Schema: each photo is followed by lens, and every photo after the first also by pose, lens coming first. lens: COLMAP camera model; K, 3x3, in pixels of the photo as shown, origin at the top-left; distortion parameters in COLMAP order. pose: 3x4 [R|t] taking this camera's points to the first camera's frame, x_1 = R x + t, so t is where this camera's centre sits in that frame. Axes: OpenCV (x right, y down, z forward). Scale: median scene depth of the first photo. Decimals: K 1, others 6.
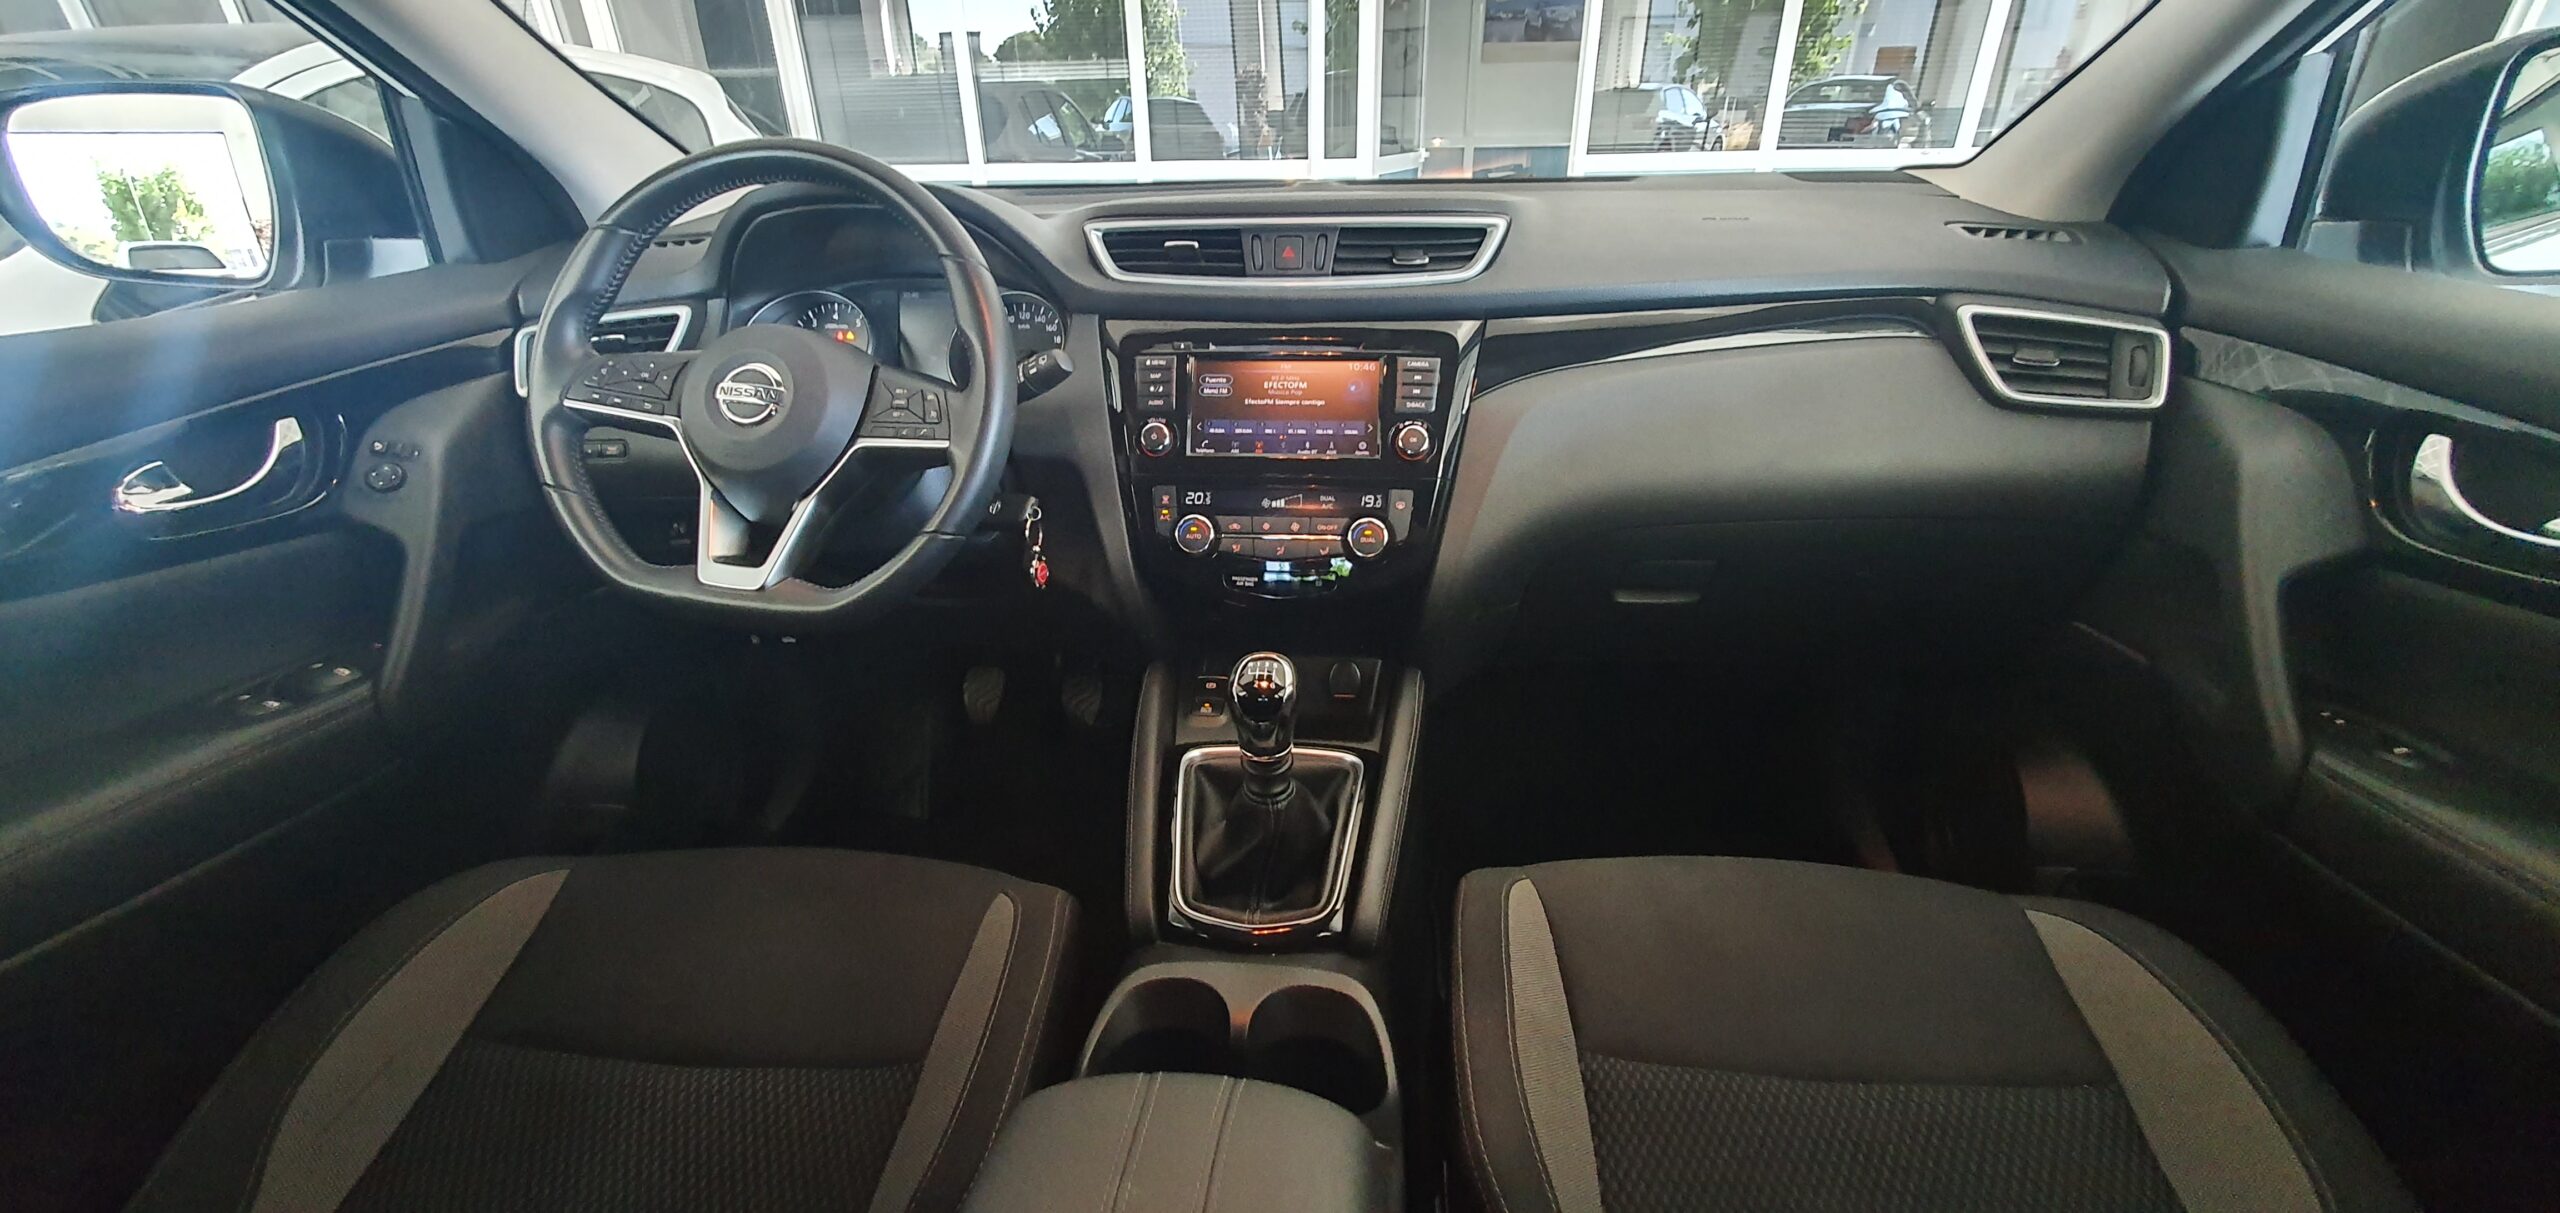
lens RADIAL K [[1003.6, 0, 1271.0], [0, 1003.6, 609.2], [0, 0, 1]] dist [0.001322, -0.001871]
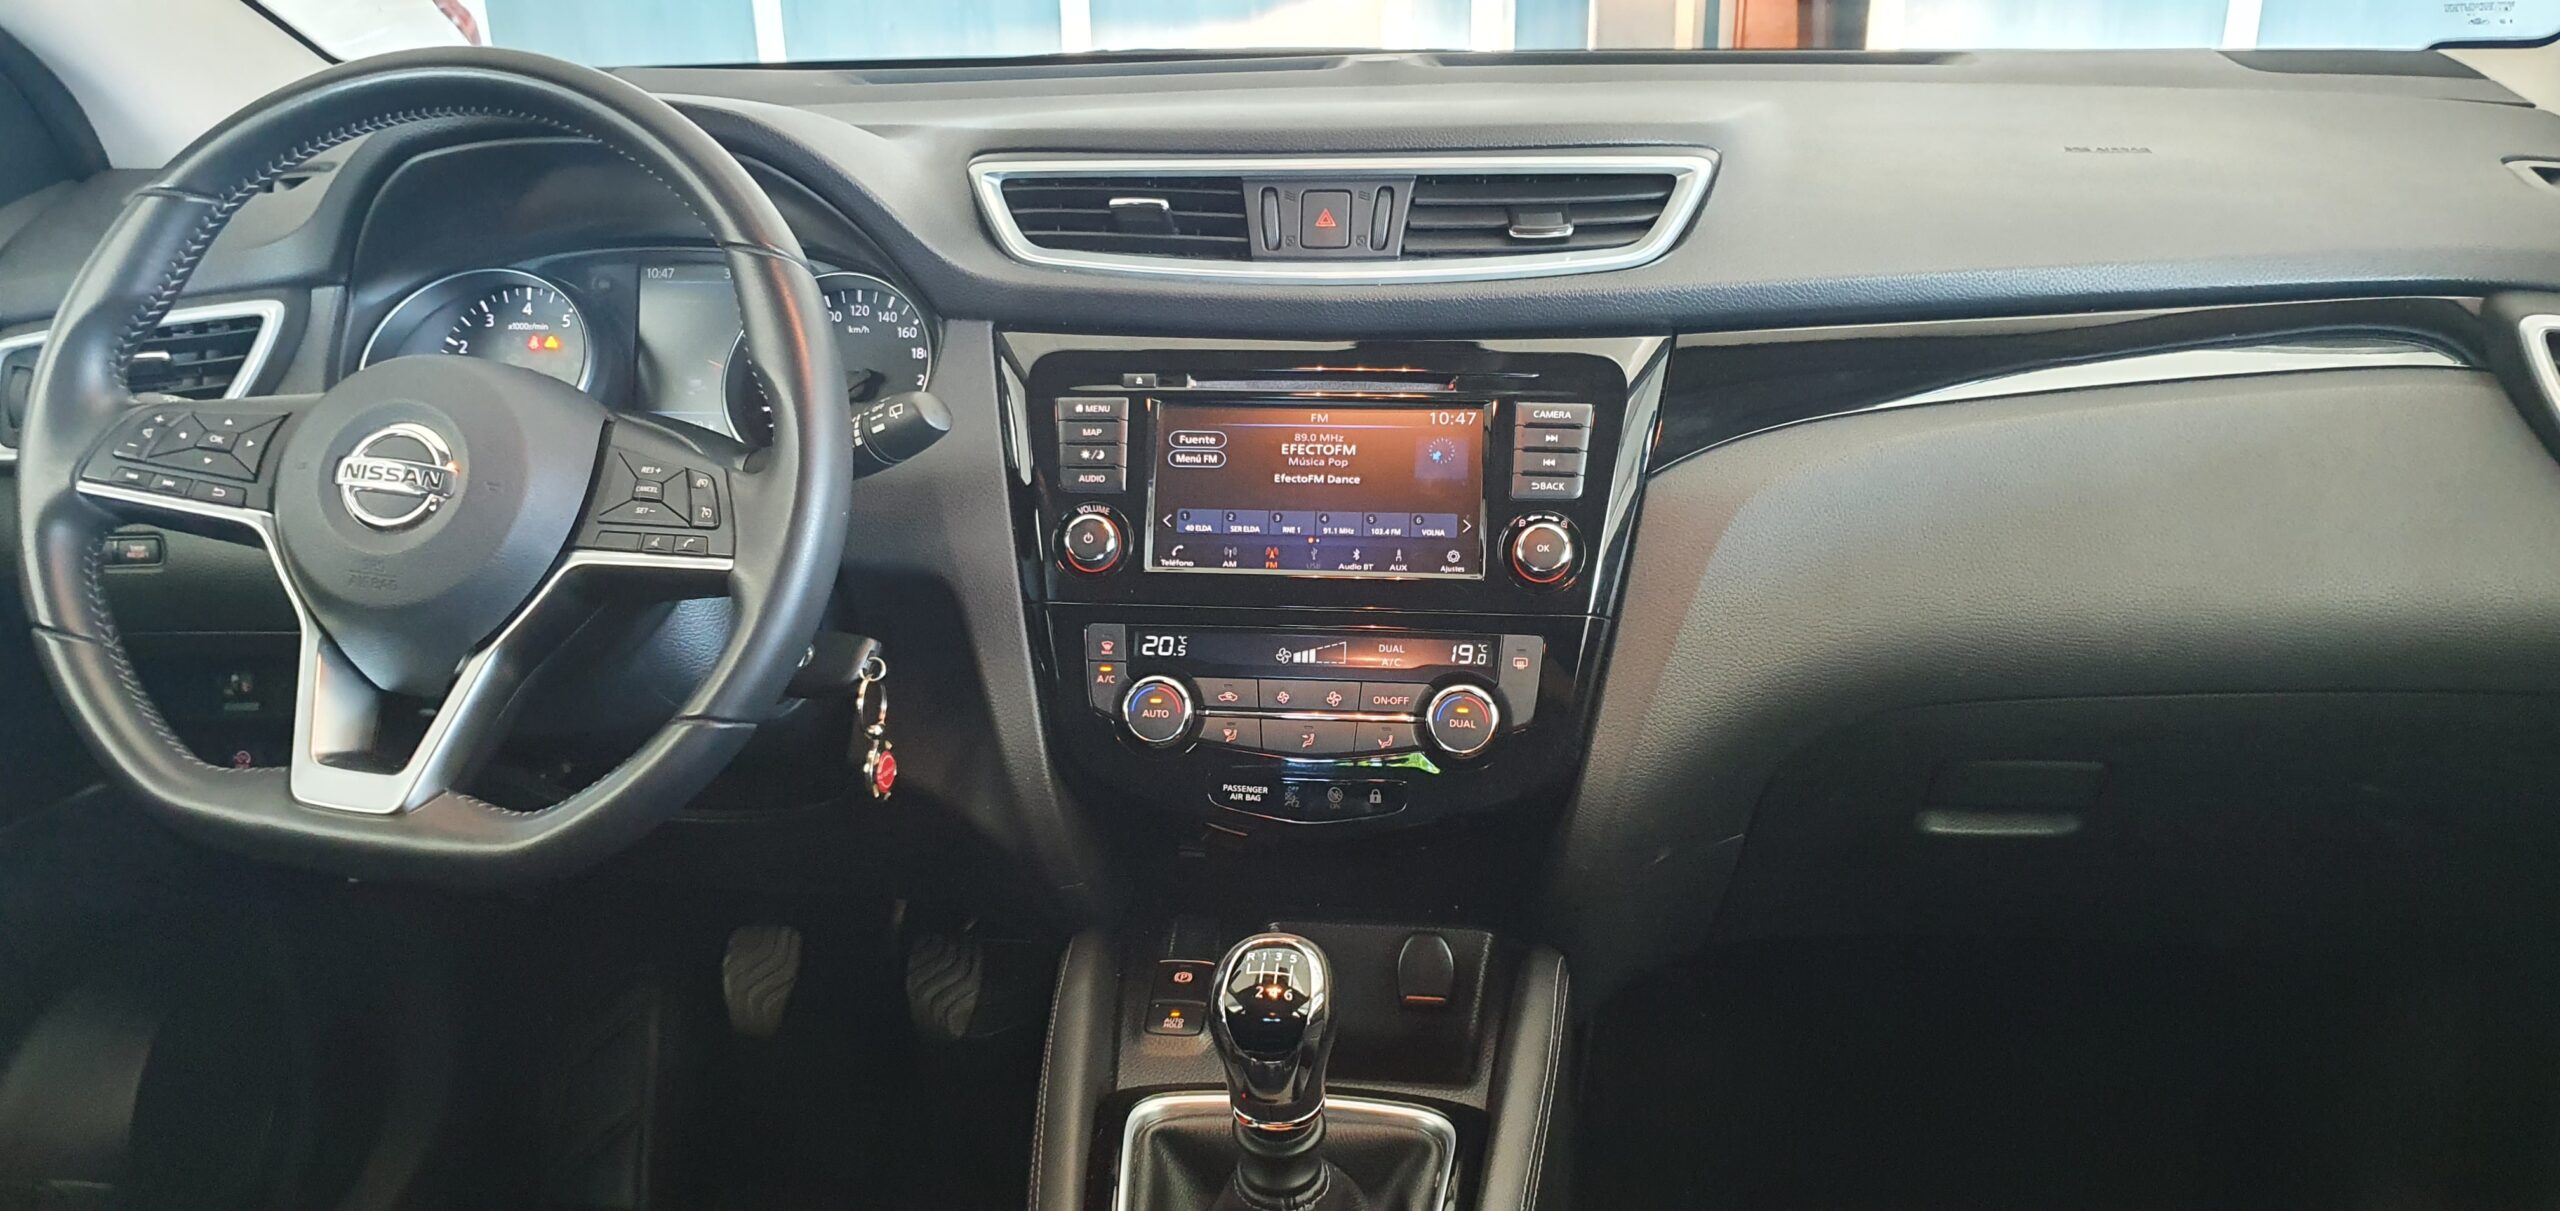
lens RADIAL K [[1979.3, 0, 1255.6], [0, 1979.3, 622.8], [0, 0, 1]] dist [0.032170, -0.046093]
pose [[0.999628, 0.006171, -0.026580, 0.008928], [-0.008281, 0.996758, -0.080036, -0.035139], [0.026000, 0.080226, 0.996438, -0.110291]]
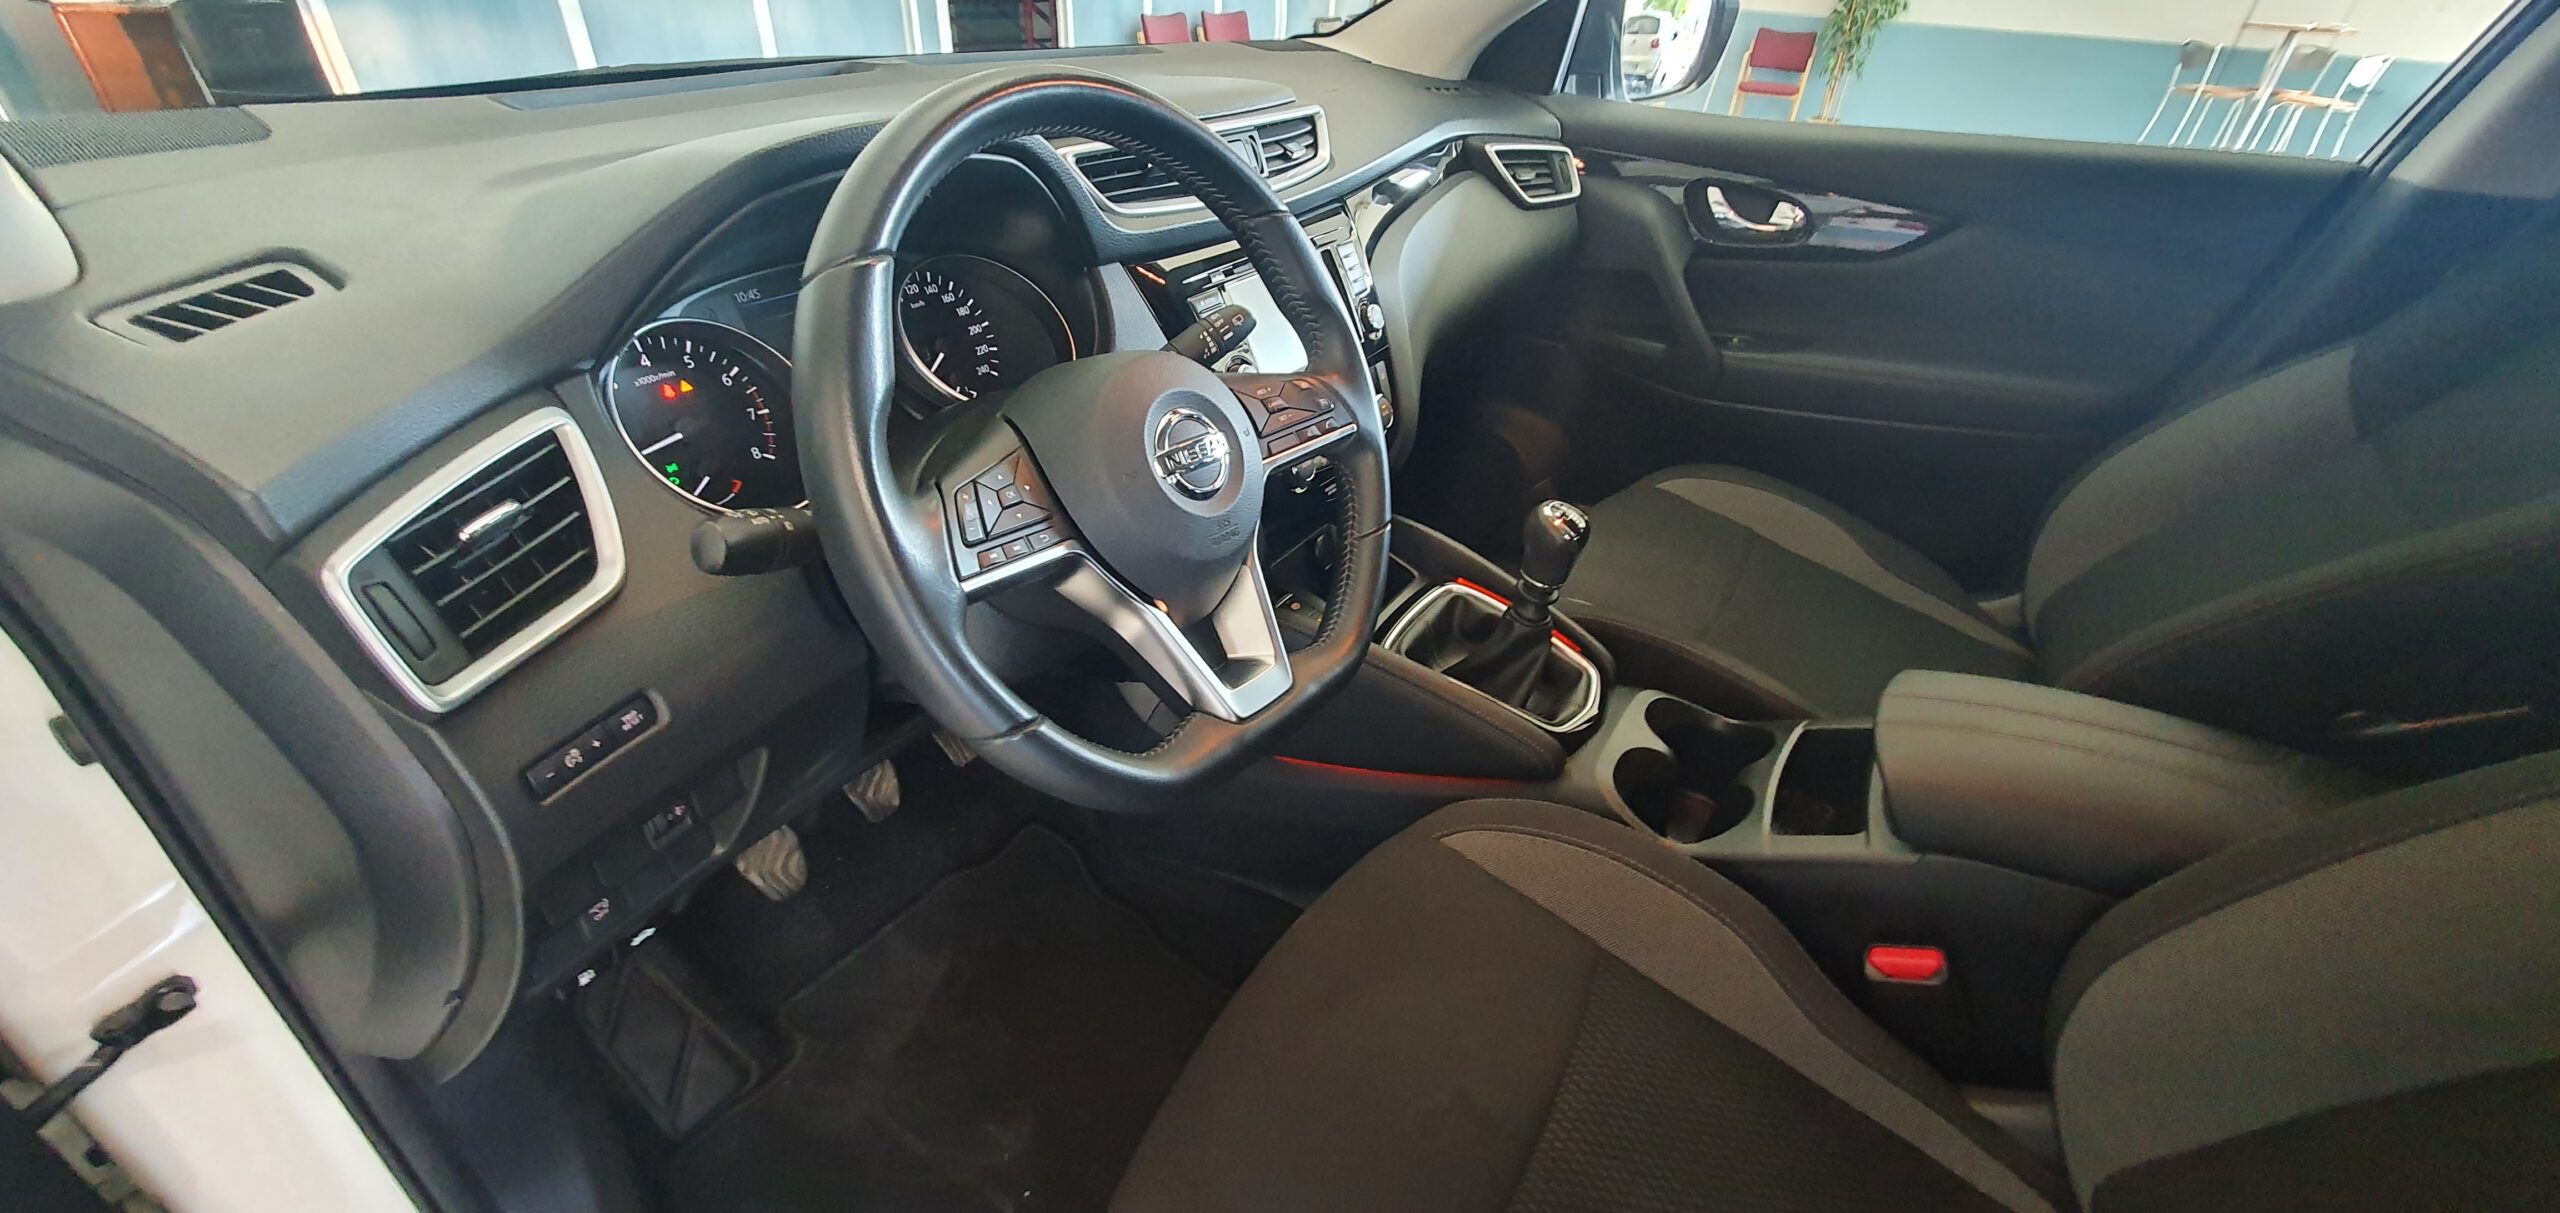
lens RADIAL K [[1003.6, 0, 1281.9], [0, 1003.6, 606.3], [0, 0, 1]] dist [0.001322, -0.001871]
pose [[0.460992, -0.452089, 0.763611, -0.913837], [0.338824, 0.884978, 0.319395, -0.273321], [-0.820174, 0.111492, 0.561146, 0.479378]]
